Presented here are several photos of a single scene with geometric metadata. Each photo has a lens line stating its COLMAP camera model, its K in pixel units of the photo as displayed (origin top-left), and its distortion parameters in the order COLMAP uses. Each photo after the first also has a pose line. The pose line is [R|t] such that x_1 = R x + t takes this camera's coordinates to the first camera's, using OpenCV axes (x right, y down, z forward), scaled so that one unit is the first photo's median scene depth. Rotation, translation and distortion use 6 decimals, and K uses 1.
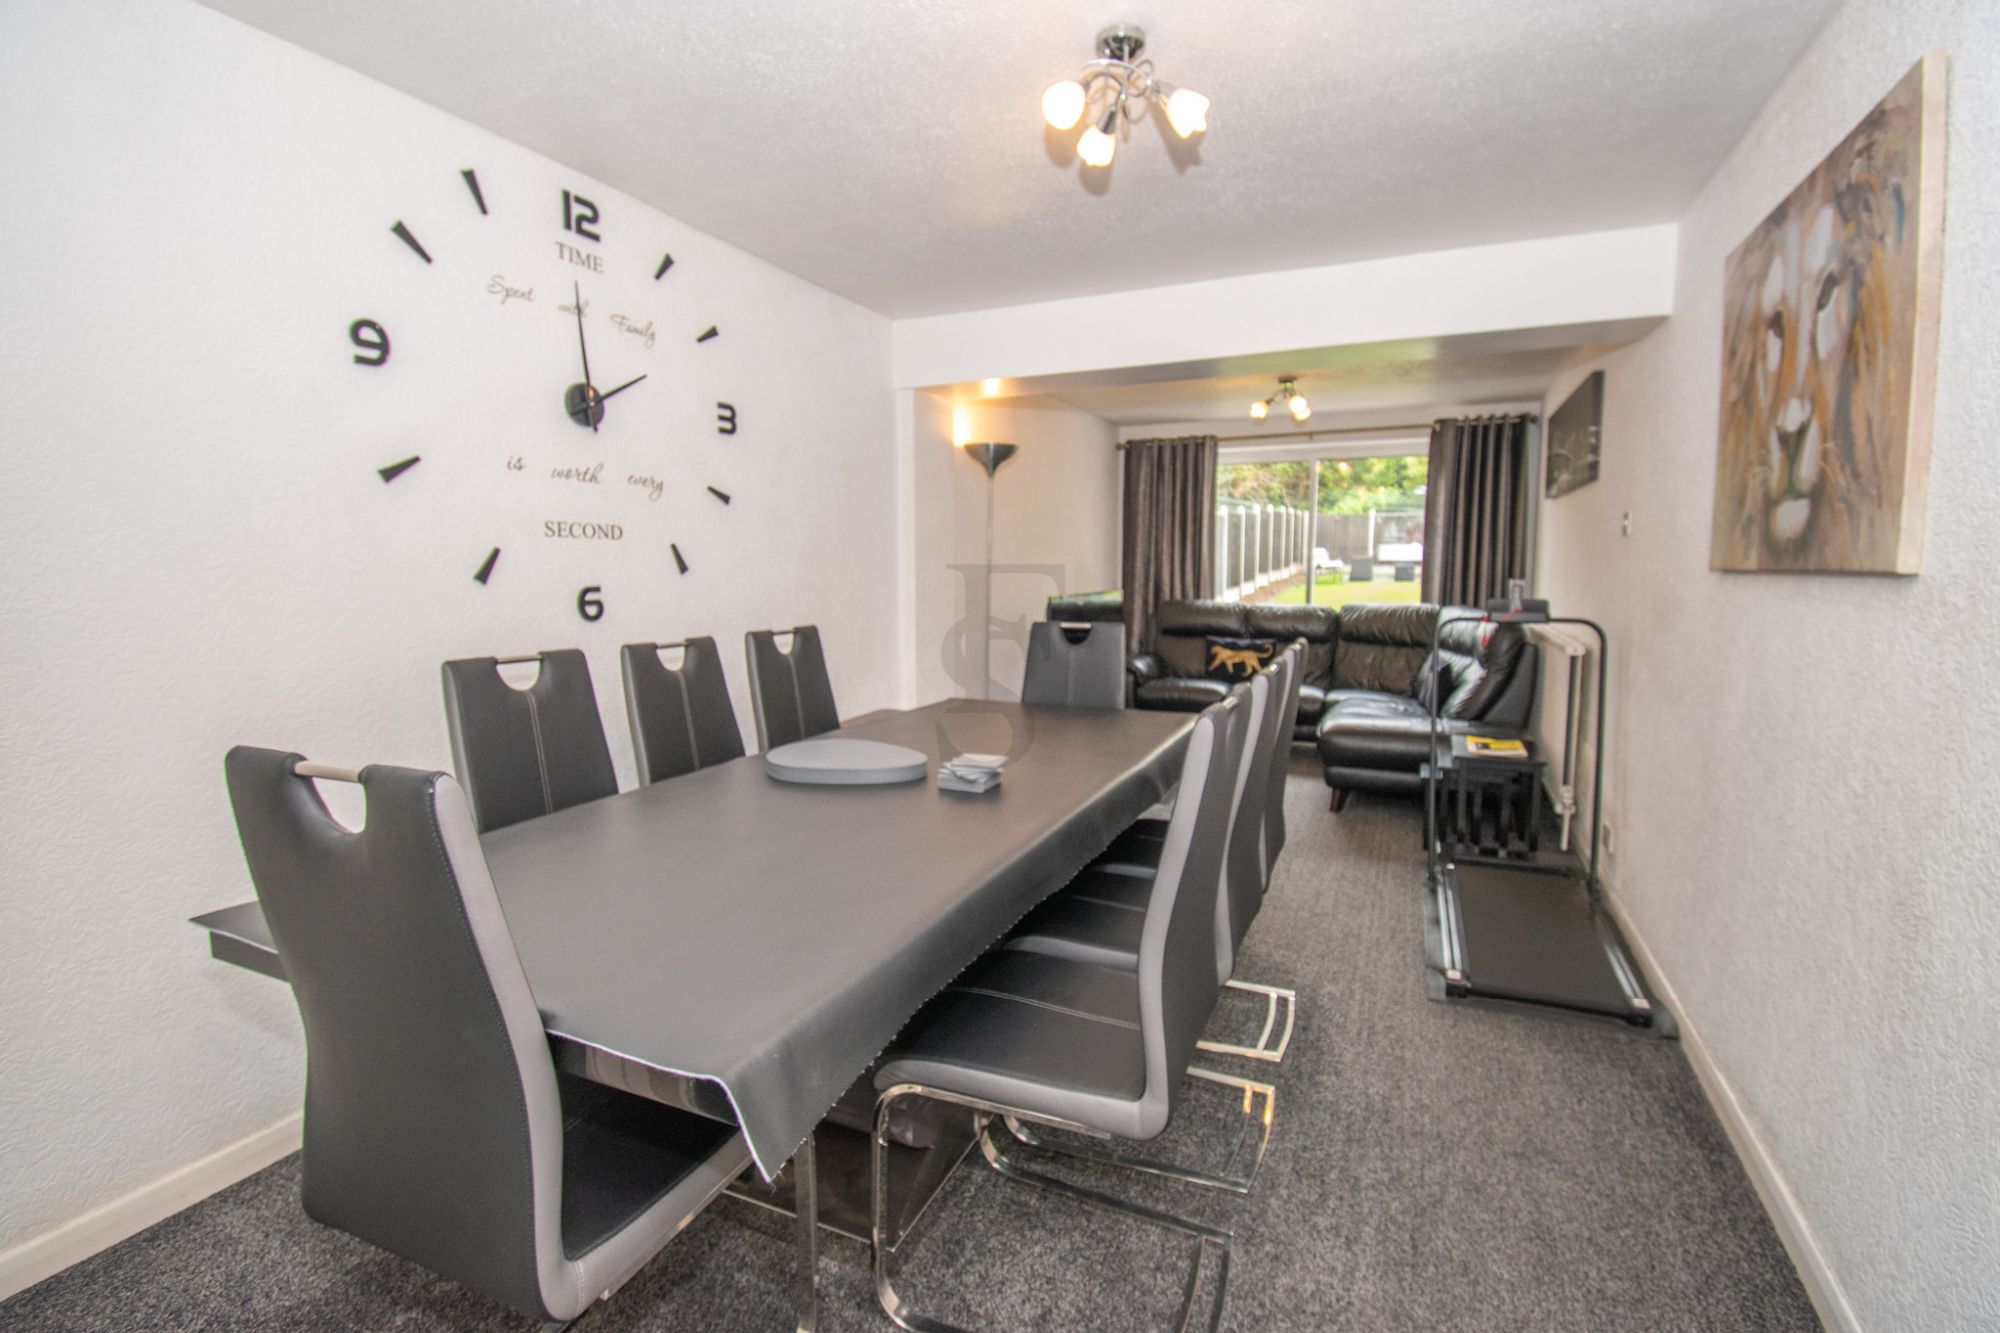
lens RADIAL K [[879.4, 0, 1001.3], [0, 879.4, 658.7], [0, 0, 1]] dist [0.014257, -0.023807]
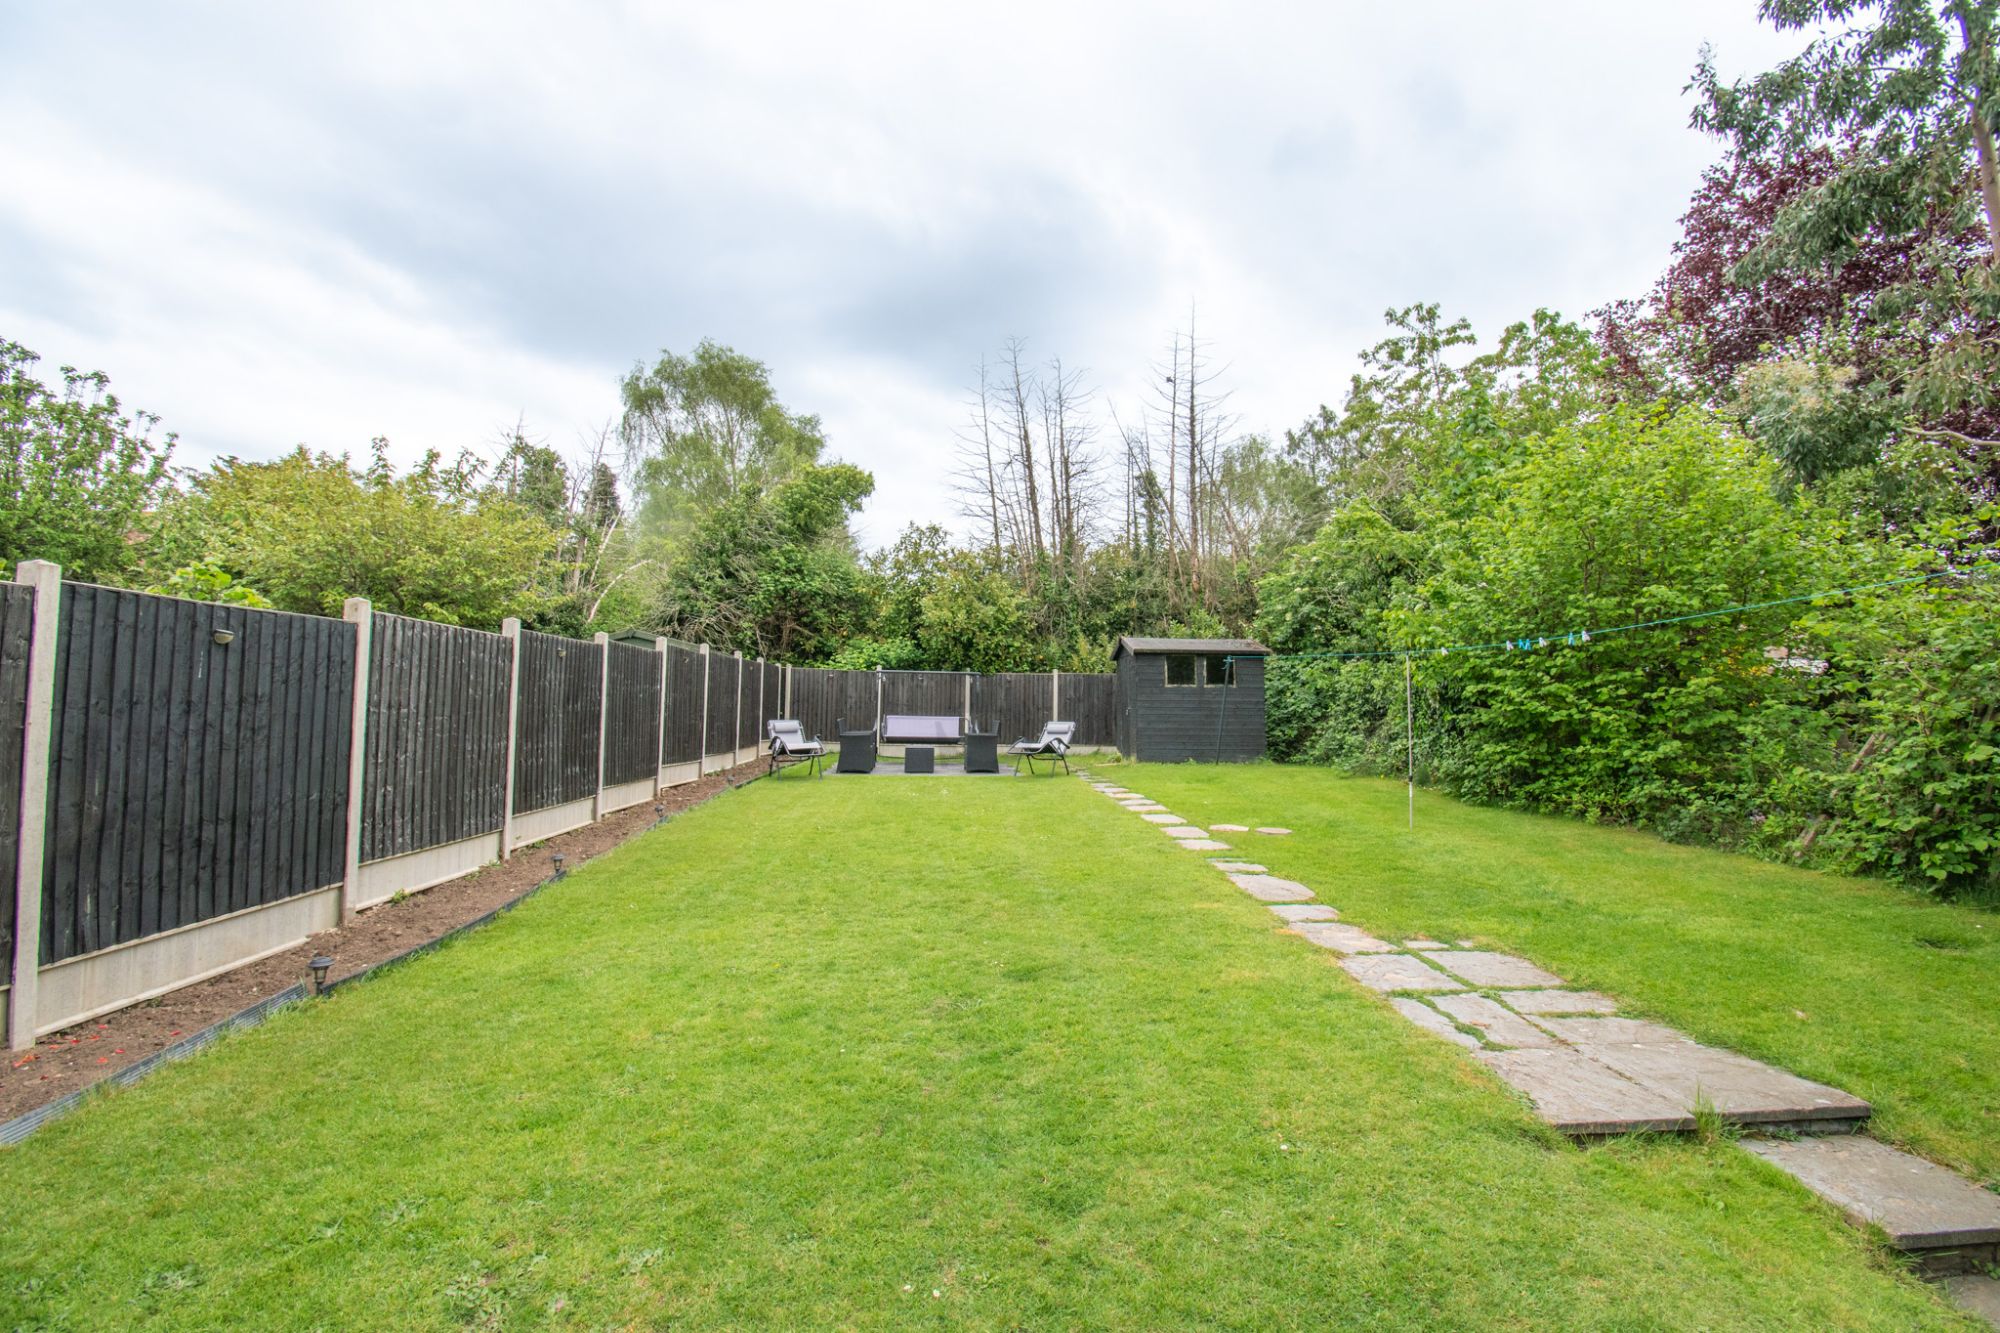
lens RADIAL K [[879.4, 0, 1001.3], [0, 879.4, 658.7], [0, 0, 1]] dist [0.014257, -0.023807]
pose [[0.873377, 0.050582, 0.484411, 0.731521], [0.039872, 0.983828, -0.174619, -0.208894], [-0.485410, 0.171823, 0.857236, 1.527439]]
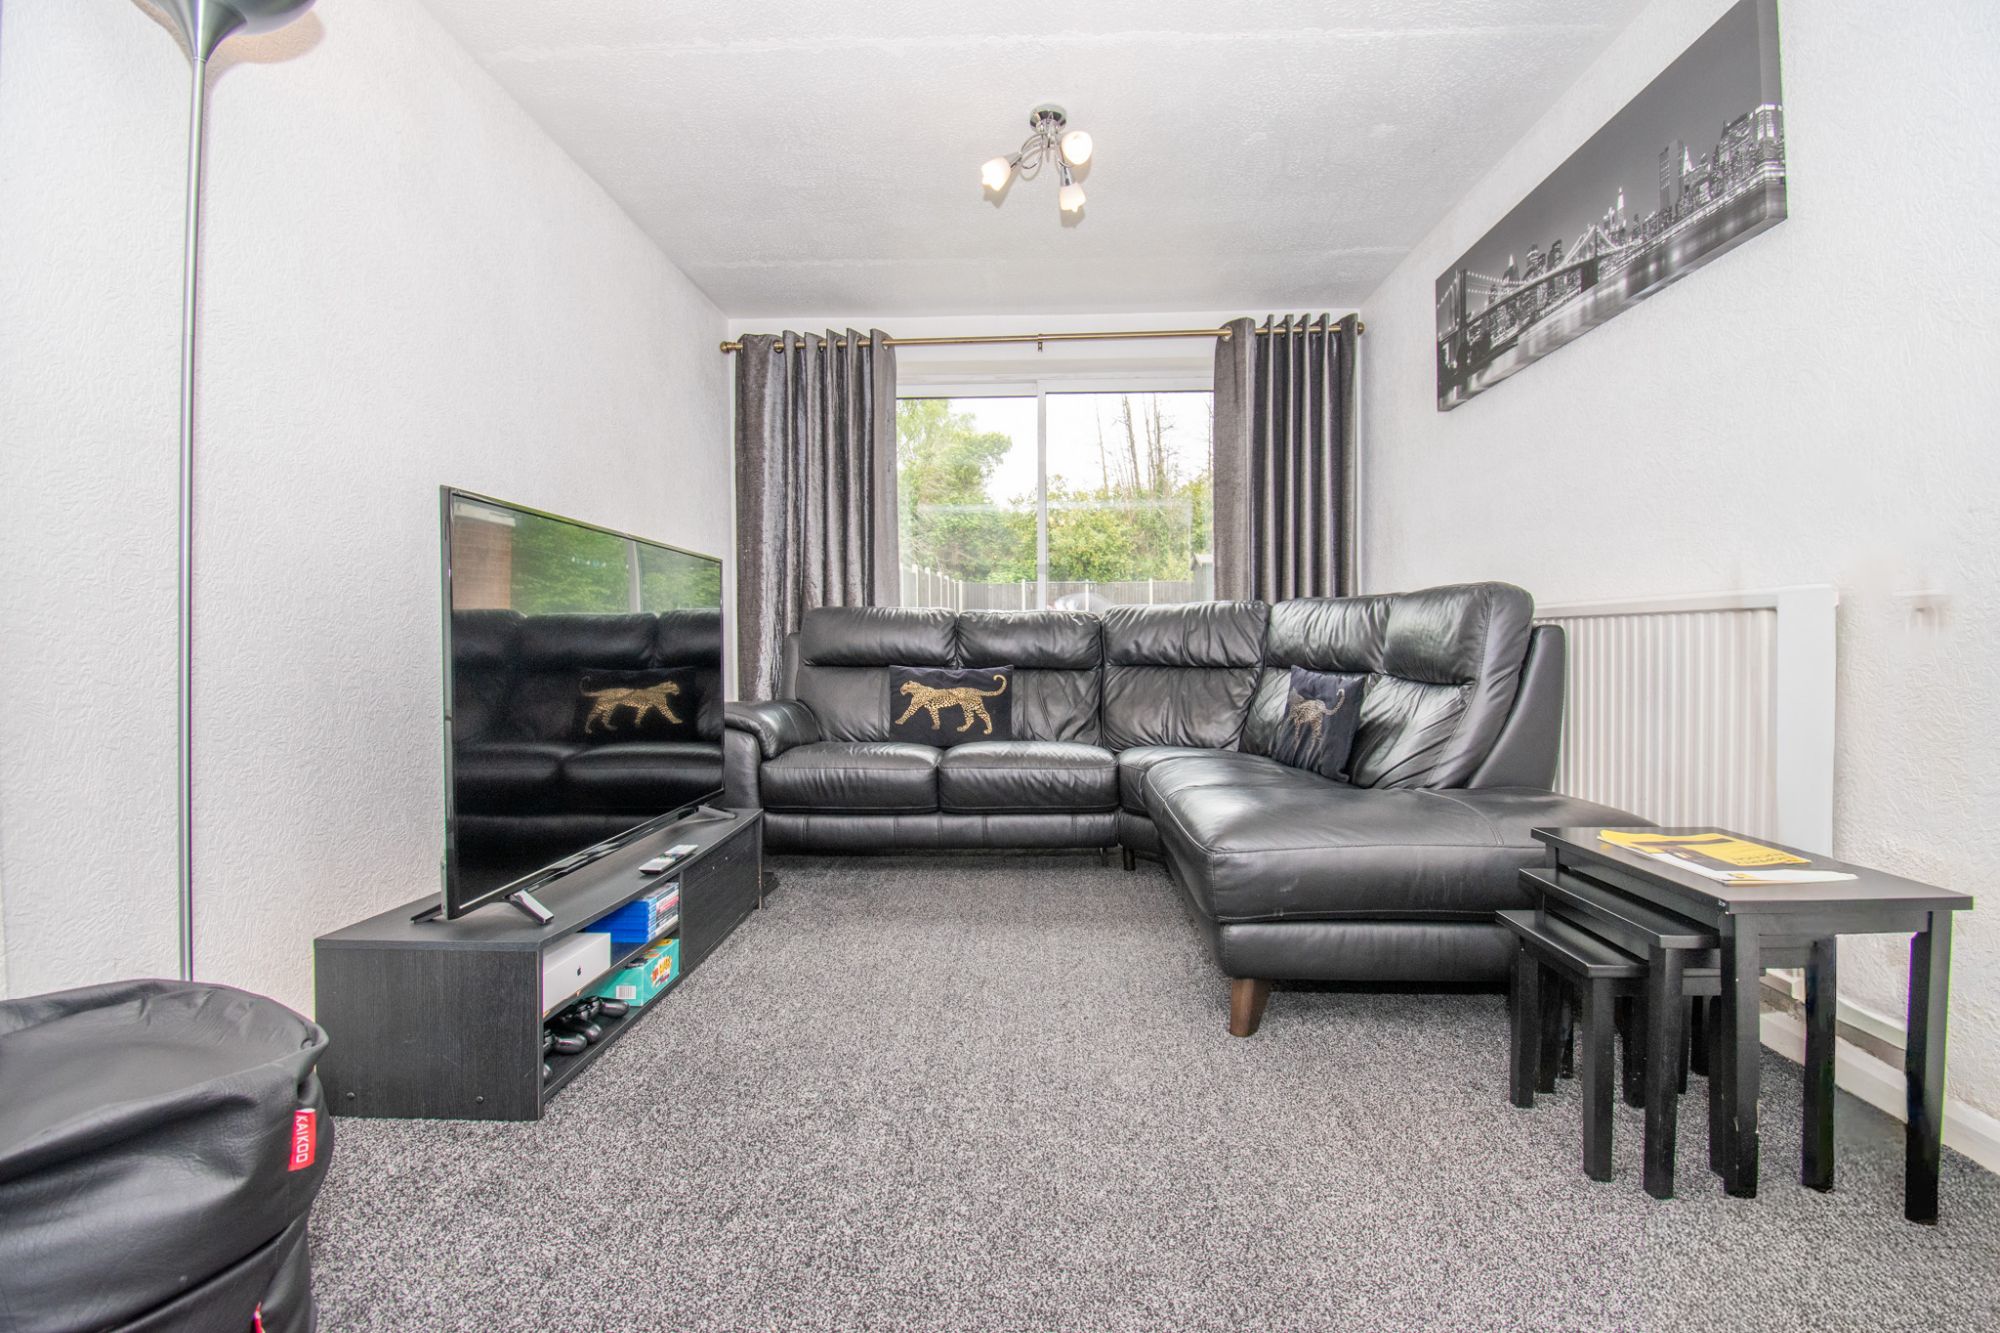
lens RADIAL K [[879.4, 0, 1001.3], [0, 879.4, 658.7], [0, 0, 1]] dist [0.014257, -0.023807]
pose [[0.925201, -0.011235, 0.379310, 0.081347], [0.047007, 0.995256, -0.085179, 0.020258], [-0.376554, 0.096638, 0.921341, 0.431392]]
